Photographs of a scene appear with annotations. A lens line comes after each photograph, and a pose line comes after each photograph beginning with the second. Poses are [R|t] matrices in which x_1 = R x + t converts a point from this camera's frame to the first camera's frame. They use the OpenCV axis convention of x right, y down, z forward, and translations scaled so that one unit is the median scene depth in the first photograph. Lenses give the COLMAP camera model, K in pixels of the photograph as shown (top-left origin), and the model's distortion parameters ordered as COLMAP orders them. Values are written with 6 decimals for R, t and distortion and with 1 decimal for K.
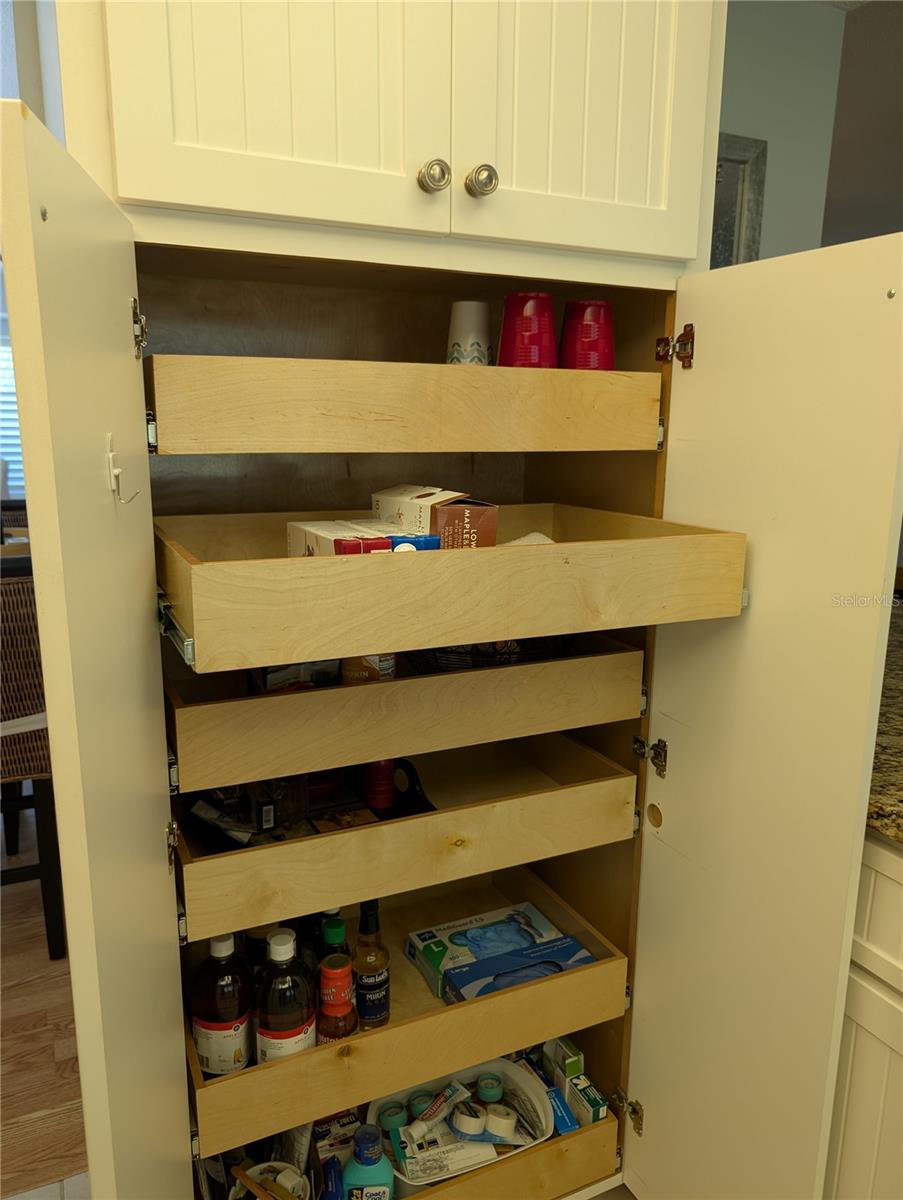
lens RADIAL K [[844.0, 0, 458.5], [0, 844.0, 605.0], [0, 0, 1]] dist [0.003908, -0.006494]
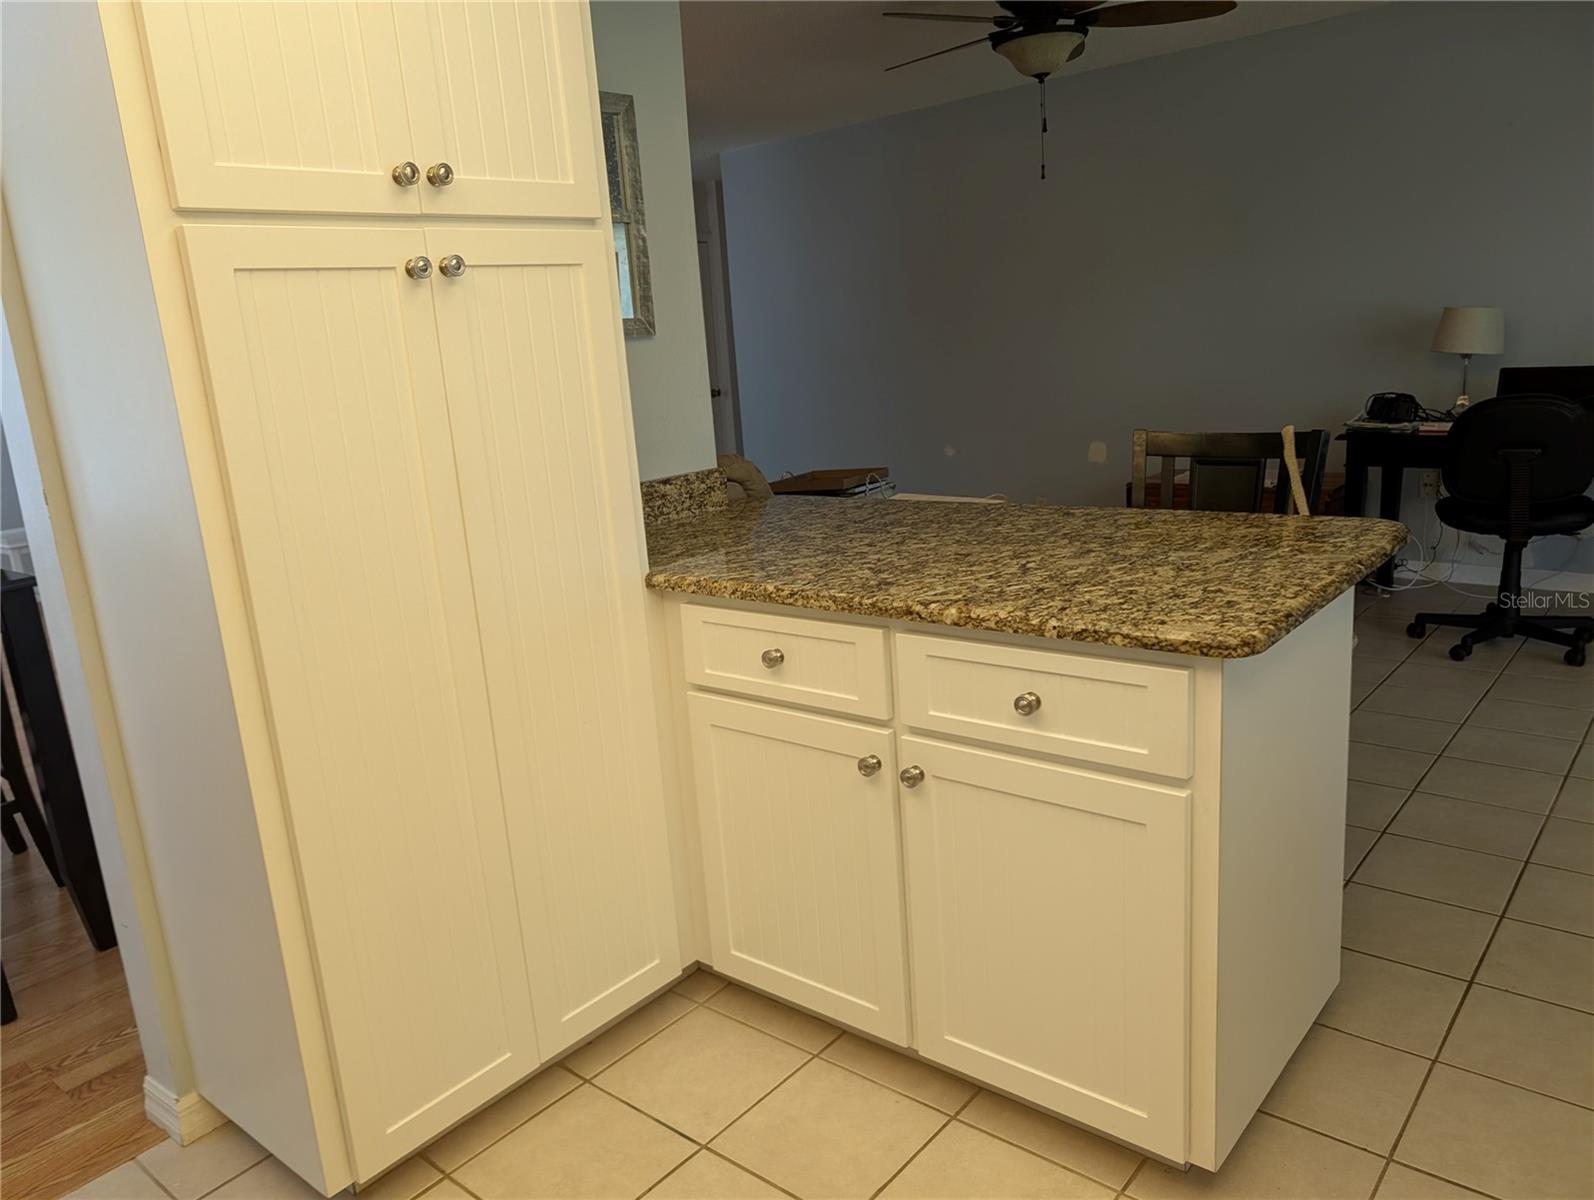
lens RADIAL K [[1121.1, 0, 797.3], [0, 1121.1, 588.4], [0, 0, 1]] dist [0.003908, -0.006494]
pose [[0.898583, -0.171050, 0.404092, -0.213826], [0.171320, 0.984565, 0.035795, 0.126824], [-0.403978, 0.037064, 0.914018, -0.599127]]
